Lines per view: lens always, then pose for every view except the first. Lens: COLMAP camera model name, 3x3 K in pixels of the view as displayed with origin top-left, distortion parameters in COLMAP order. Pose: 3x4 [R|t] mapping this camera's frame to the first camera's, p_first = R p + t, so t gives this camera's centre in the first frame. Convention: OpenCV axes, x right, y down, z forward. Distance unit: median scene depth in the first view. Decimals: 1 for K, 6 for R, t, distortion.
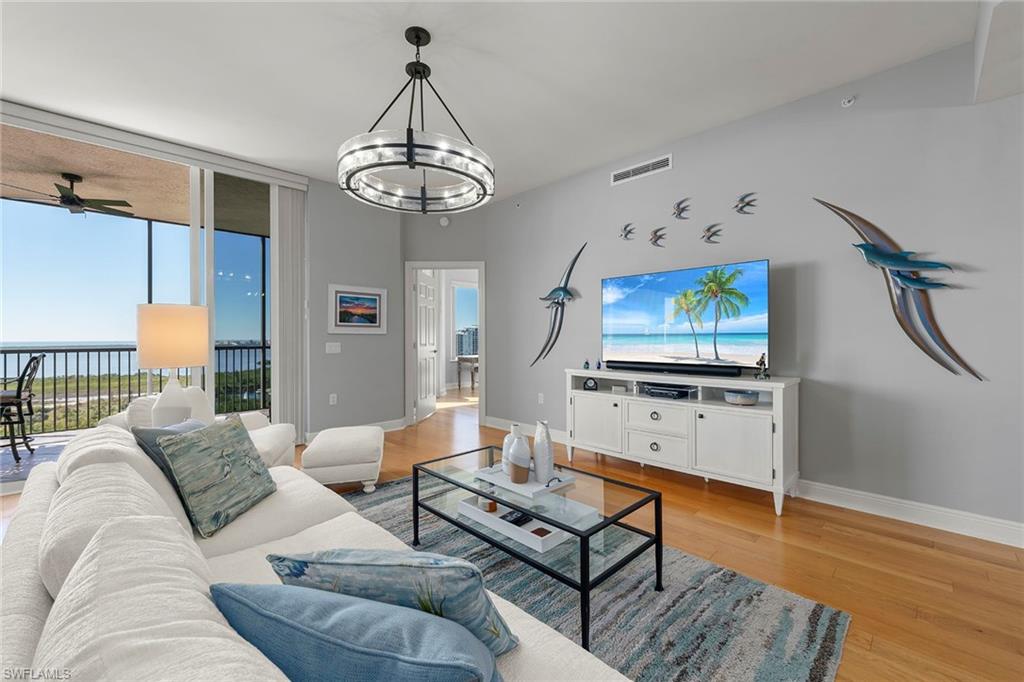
lens RADIAL K [[420.8, 0, 508.6], [0, 420.8, 334.7], [0, 0, 1]] dist [-0.001297, -0.000077]
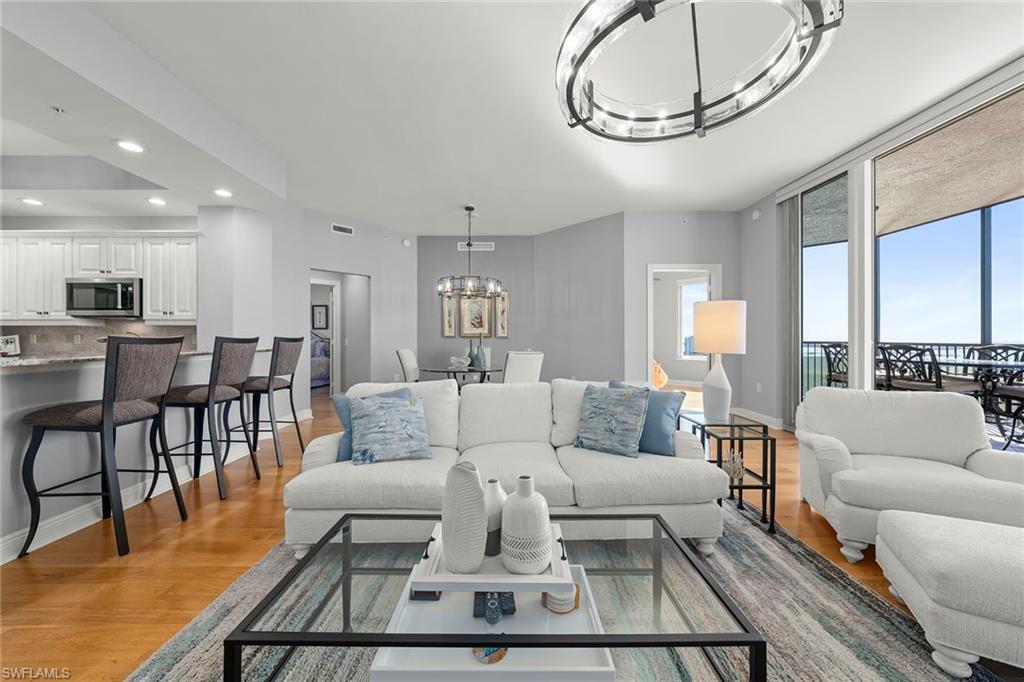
lens RADIAL K [[364.9, 0, 512.0], [0, 364.9, 341.0], [0, 0, 1]] dist [-0.001851, -0.000114]
pose [[-0.697977, 0.007316, -0.716082, 0.232169], [0.005088, 0.999973, 0.005257, 0.023186], [0.716102, 0.000026, -0.697996, 0.847441]]
